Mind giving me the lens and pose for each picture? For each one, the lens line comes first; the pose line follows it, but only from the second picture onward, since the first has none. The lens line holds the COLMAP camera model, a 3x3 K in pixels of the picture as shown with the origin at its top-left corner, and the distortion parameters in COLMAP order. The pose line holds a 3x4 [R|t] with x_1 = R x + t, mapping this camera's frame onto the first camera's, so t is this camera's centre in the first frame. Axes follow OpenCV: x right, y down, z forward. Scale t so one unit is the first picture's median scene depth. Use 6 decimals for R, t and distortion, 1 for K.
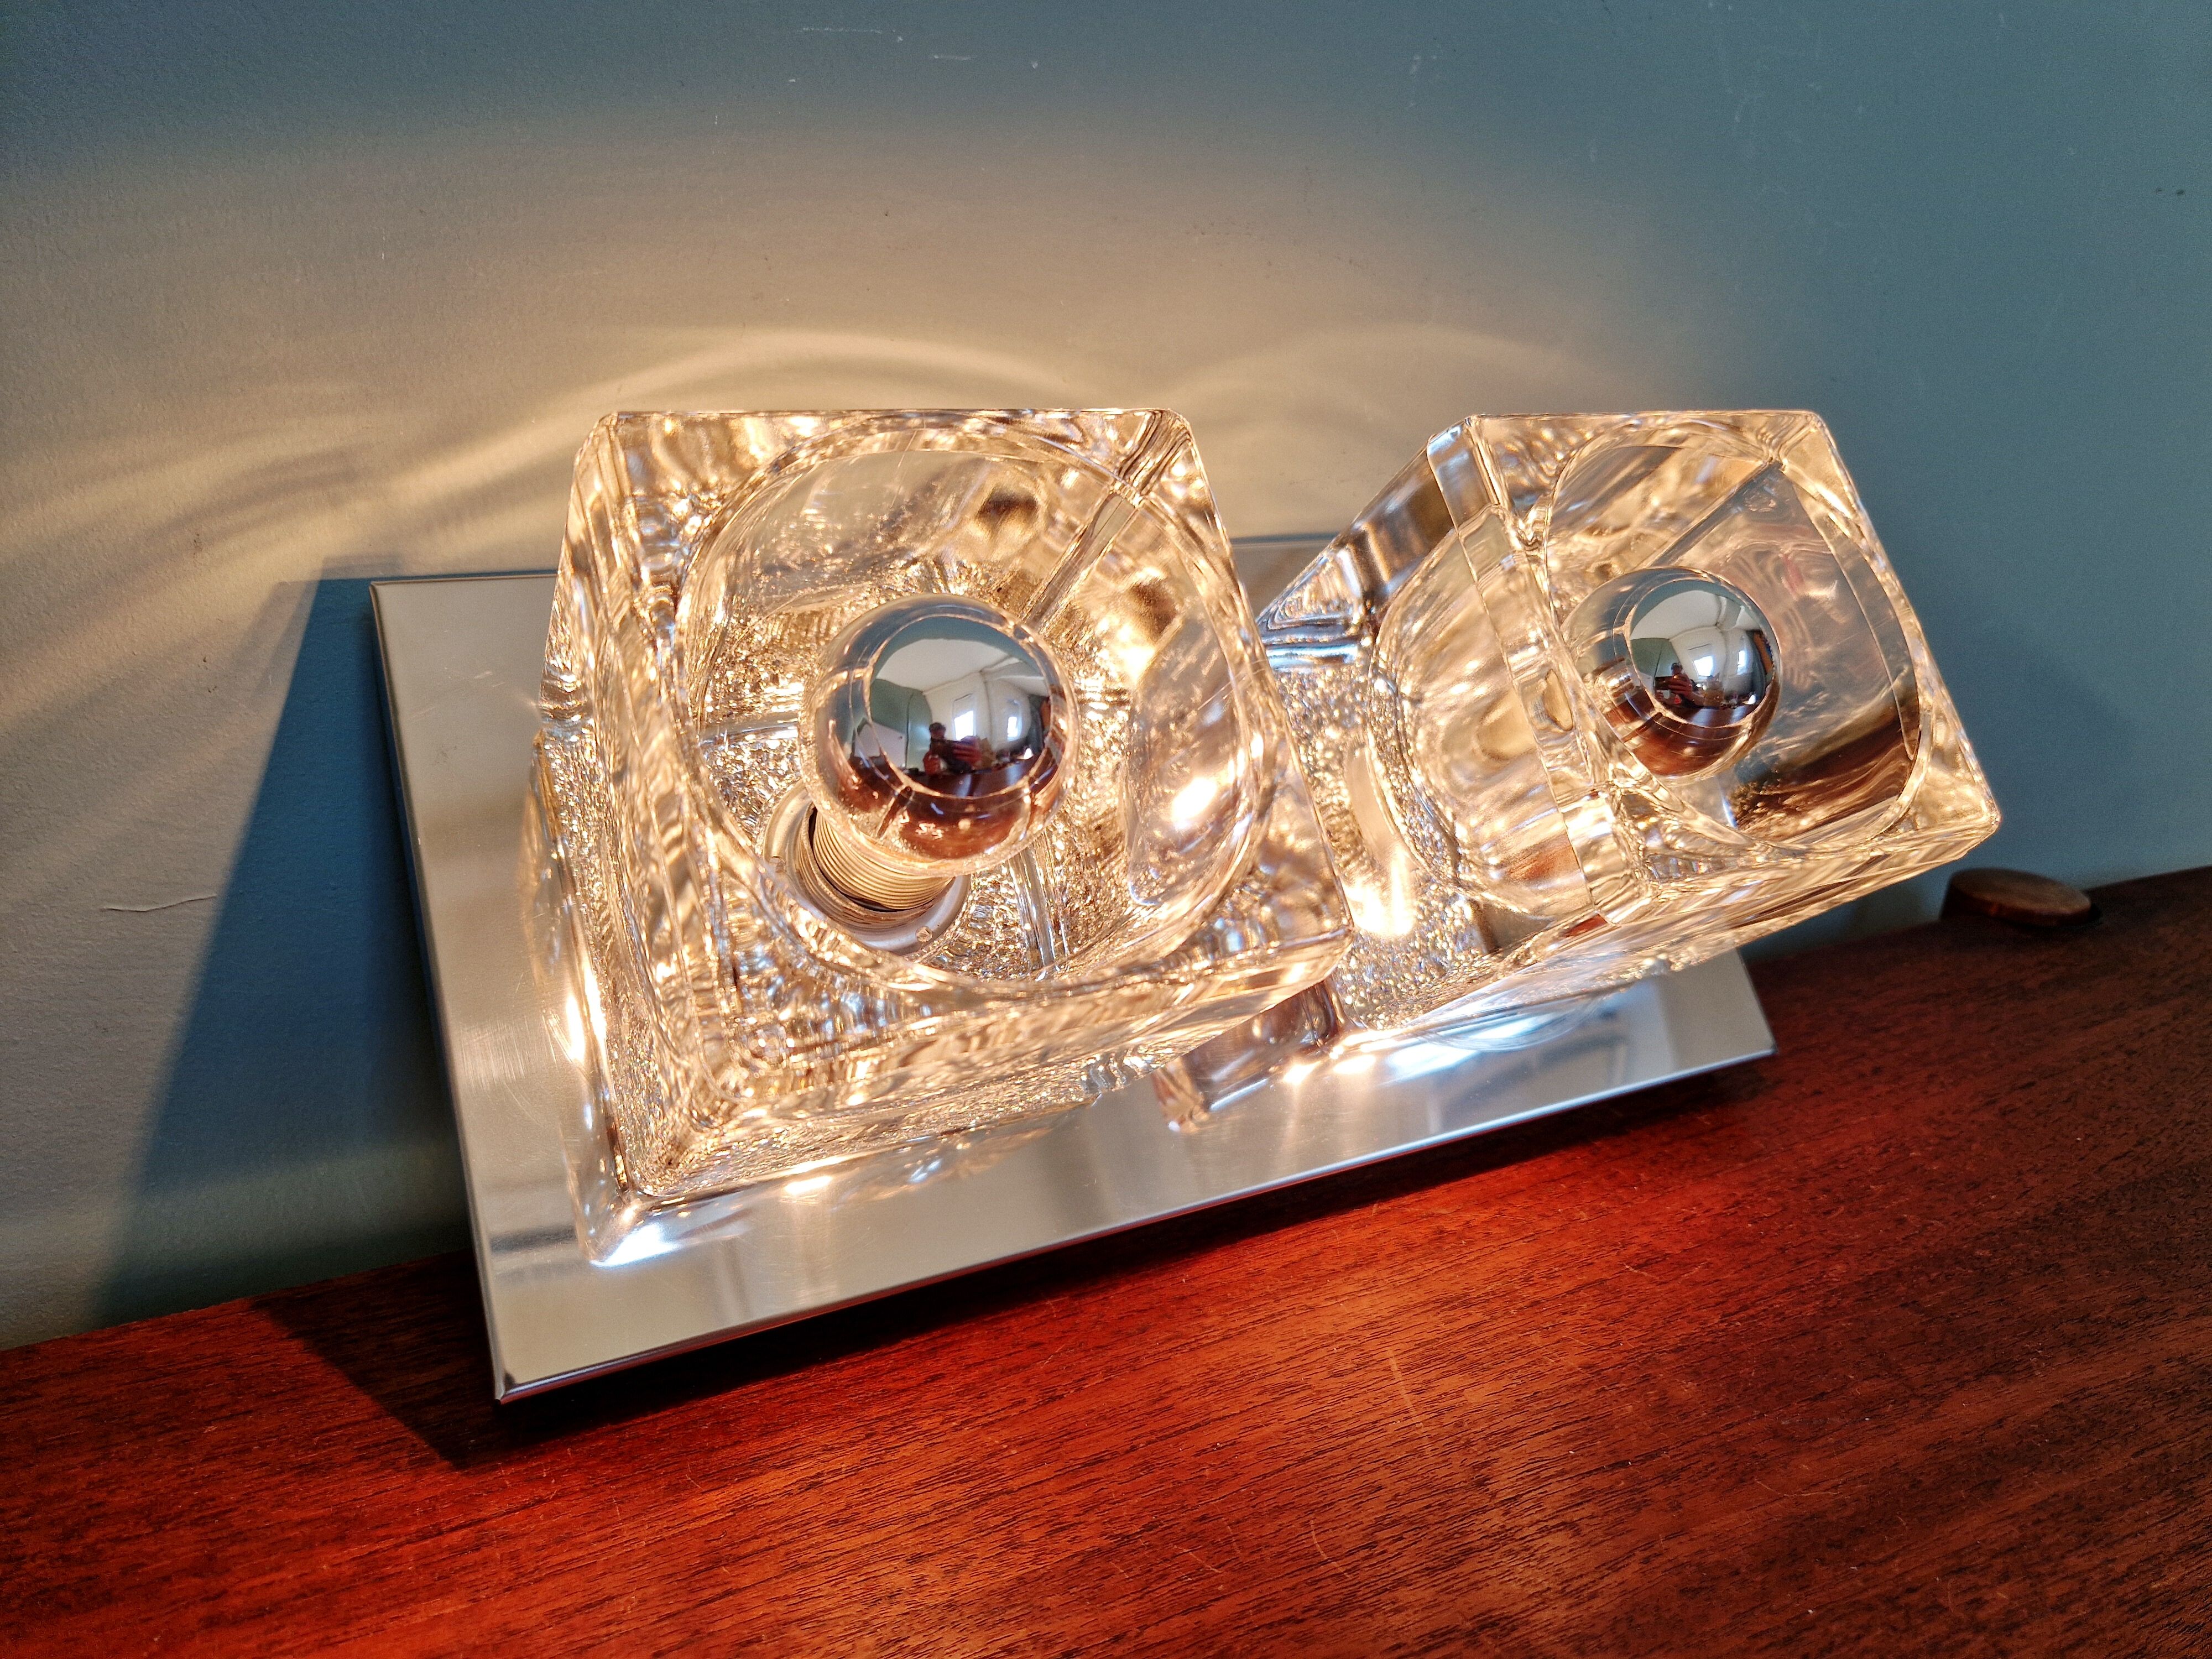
lens RADIAL K [[1492.7, 0, 1106.0], [0, 1492.7, 829.5], [0, 0, 1]] dist [0.010048, -0.008724]
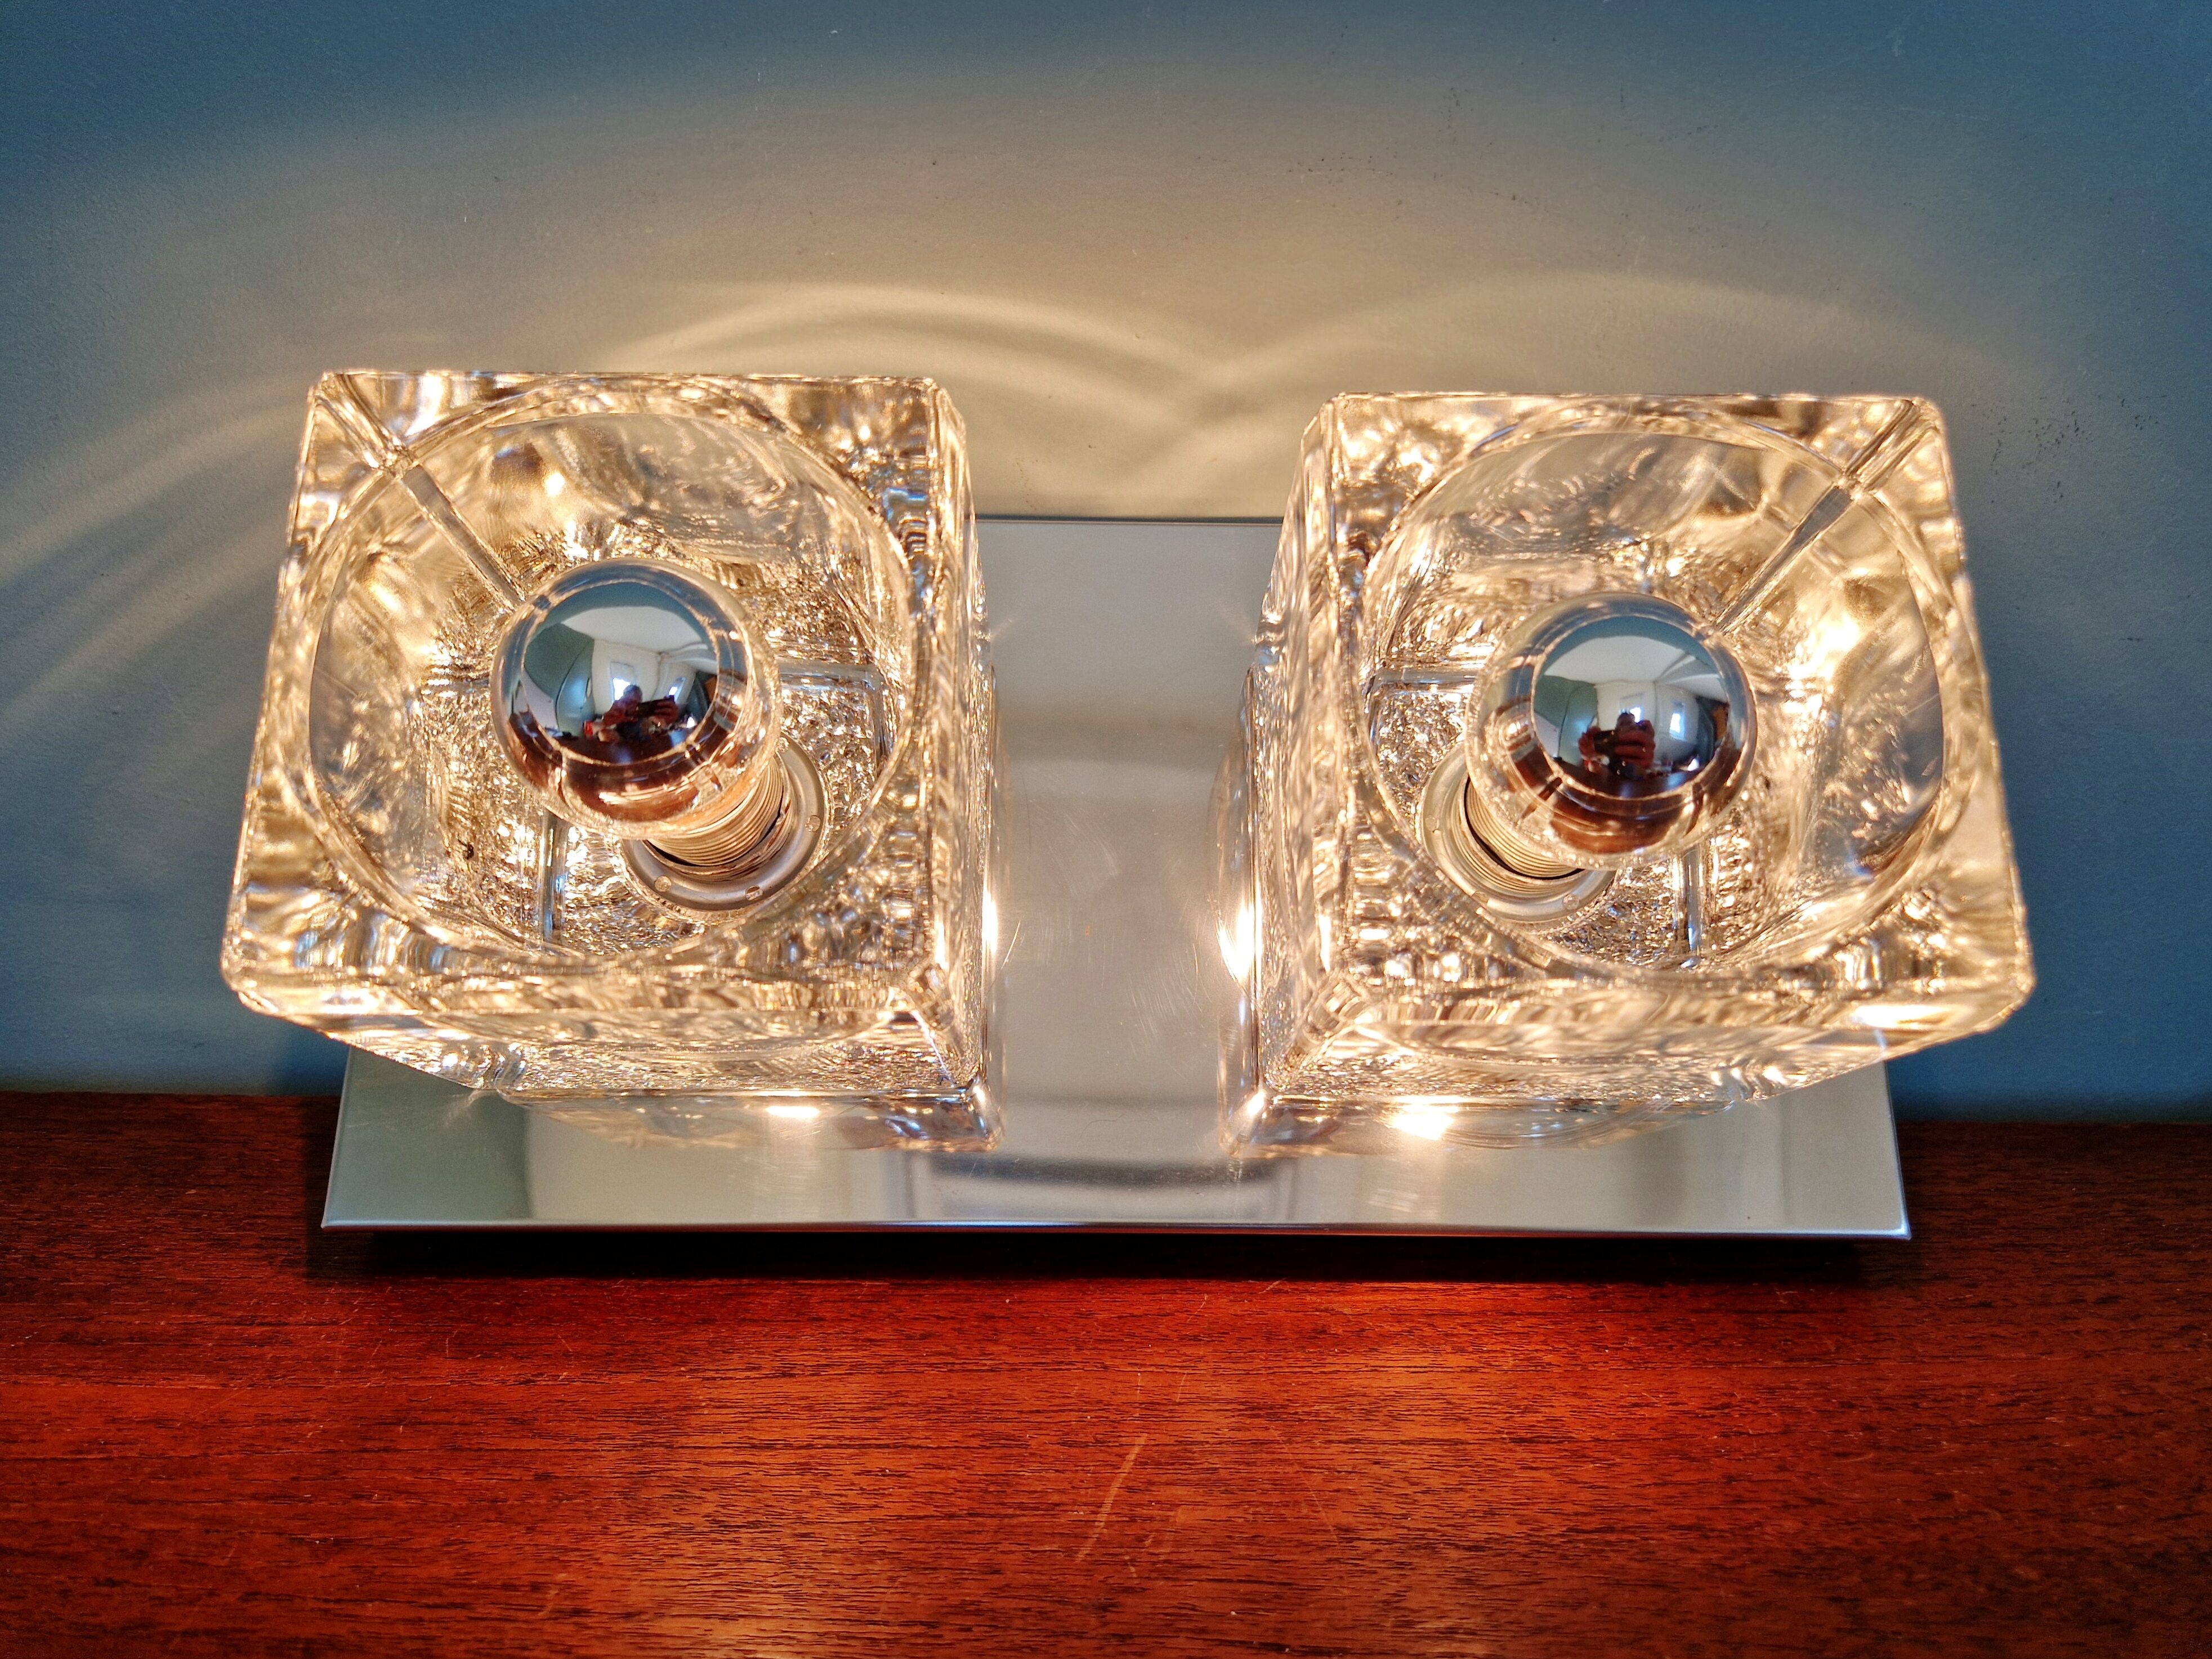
lens RADIAL K [[1492.9, 0, 1106.0], [0, 1492.9, 829.5], [0, 0, 1]] dist [0.010048, -0.008724]
pose [[0.900185, 0.146486, -0.410133, 0.568780], [-0.139611, 0.989098, 0.046844, -0.055946], [0.412523, 0.015091, 0.910822, 0.208057]]
